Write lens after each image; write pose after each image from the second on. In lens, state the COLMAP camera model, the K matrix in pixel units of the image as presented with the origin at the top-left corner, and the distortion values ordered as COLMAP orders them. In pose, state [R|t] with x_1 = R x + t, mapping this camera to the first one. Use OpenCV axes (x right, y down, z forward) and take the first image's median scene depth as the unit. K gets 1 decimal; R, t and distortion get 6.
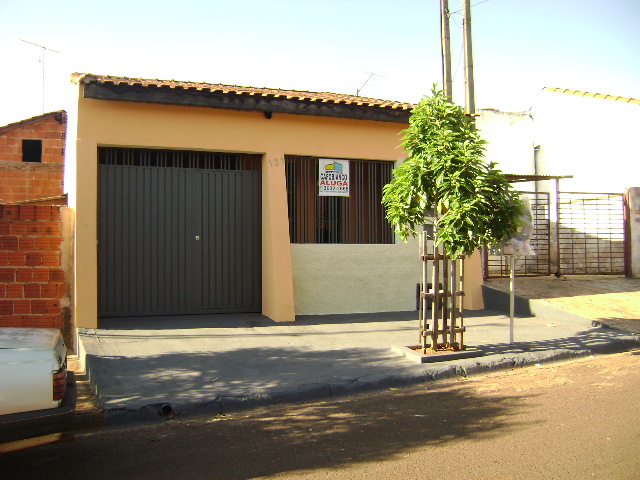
lens RADIAL K [[648.2, 0, 317.1], [0, 648.2, 238.4], [0, 0, 1]] dist [-0.119537, 0.007950]
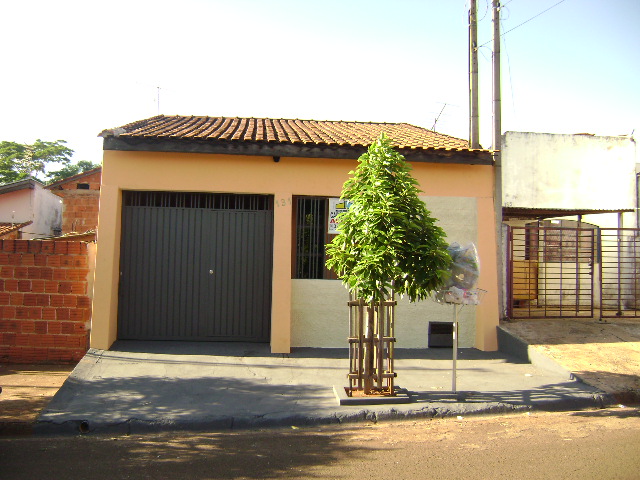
lens RADIAL K [[648.2, 0, 317.1], [0, 648.2, 238.4], [0, 0, 1]] dist [-0.119537, 0.007950]
pose [[0.961338, 0.012811, -0.275073, 0.313193], [-0.019609, 0.999566, -0.021975, -0.039712], [0.274673, 0.026520, 0.961172, -0.011853]]
